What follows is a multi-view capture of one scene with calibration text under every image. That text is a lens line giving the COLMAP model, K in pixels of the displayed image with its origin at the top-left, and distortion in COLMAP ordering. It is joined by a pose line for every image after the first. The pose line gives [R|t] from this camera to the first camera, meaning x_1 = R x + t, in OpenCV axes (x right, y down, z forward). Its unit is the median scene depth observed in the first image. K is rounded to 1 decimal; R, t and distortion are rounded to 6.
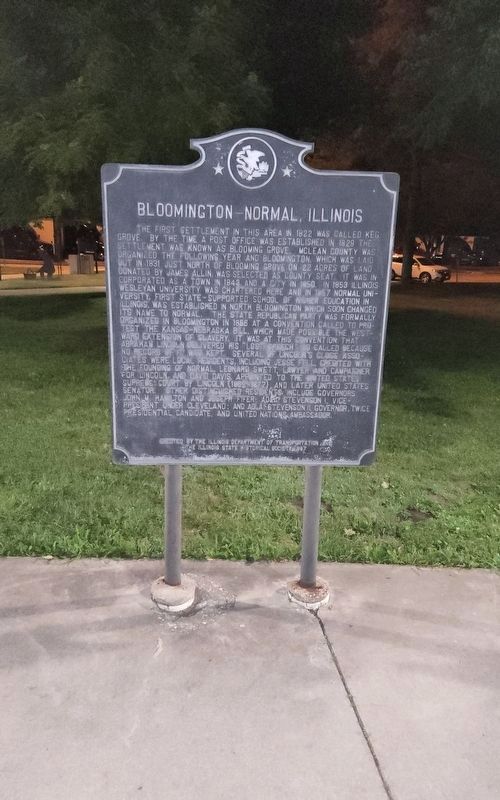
lens RADIAL K [[575.3, 0, 250.0], [0, 575.3, 400.0], [0, 0, 1]] dist [0.135572, -0.422740]
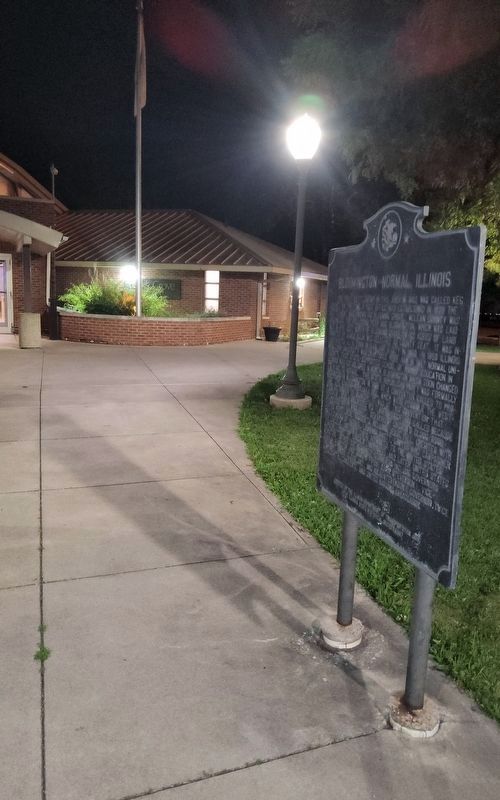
lens RADIAL K [[586.3, 0, 250.0], [0, 586.3, 400.0], [0, 0, 1]] dist [0.056327, -0.111581]
pose [[0.265587, 0.144436, -0.953206, 0.924574], [-0.269852, 0.960330, 0.070328, -0.123256], [0.925550, 0.238547, 0.294028, 0.497926]]
